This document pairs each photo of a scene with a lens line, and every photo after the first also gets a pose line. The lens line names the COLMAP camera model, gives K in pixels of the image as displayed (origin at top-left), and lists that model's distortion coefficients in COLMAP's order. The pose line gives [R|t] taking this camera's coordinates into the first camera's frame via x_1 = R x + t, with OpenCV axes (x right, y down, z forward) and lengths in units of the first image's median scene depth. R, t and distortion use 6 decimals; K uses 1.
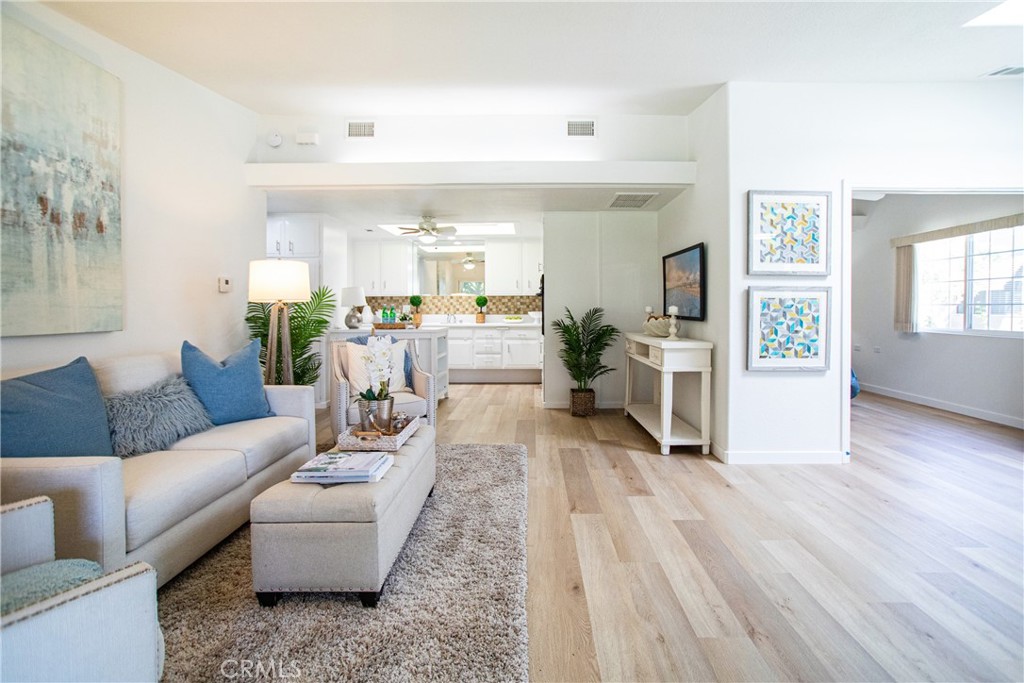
lens RADIAL K [[473.2, 0, 532.1], [0, 473.2, 311.9], [0, 0, 1]] dist [-0.060126, 0.041716]
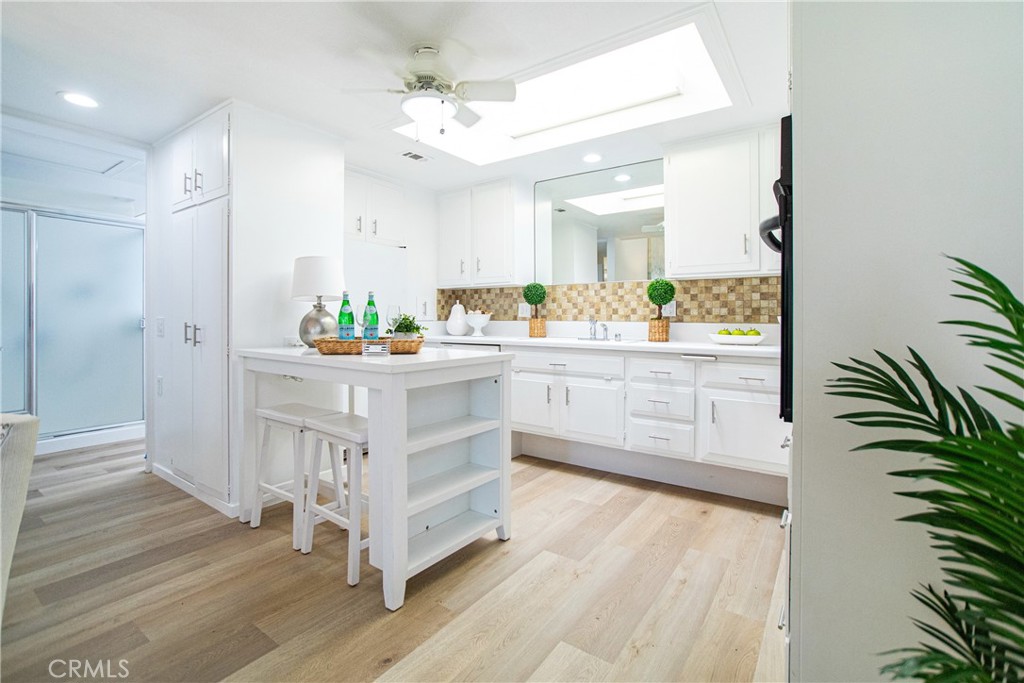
lens RADIAL K [[471.1, 0, 520.6], [0, 471.1, 310.5], [0, 0, 1]] dist [-0.049768, 0.000180]
pose [[0.829227, -0.002505, -0.558906, 0.060893], [-0.011278, 0.999711, -0.021215, 0.012045], [0.558798, 0.023895, 0.828960, 1.252306]]
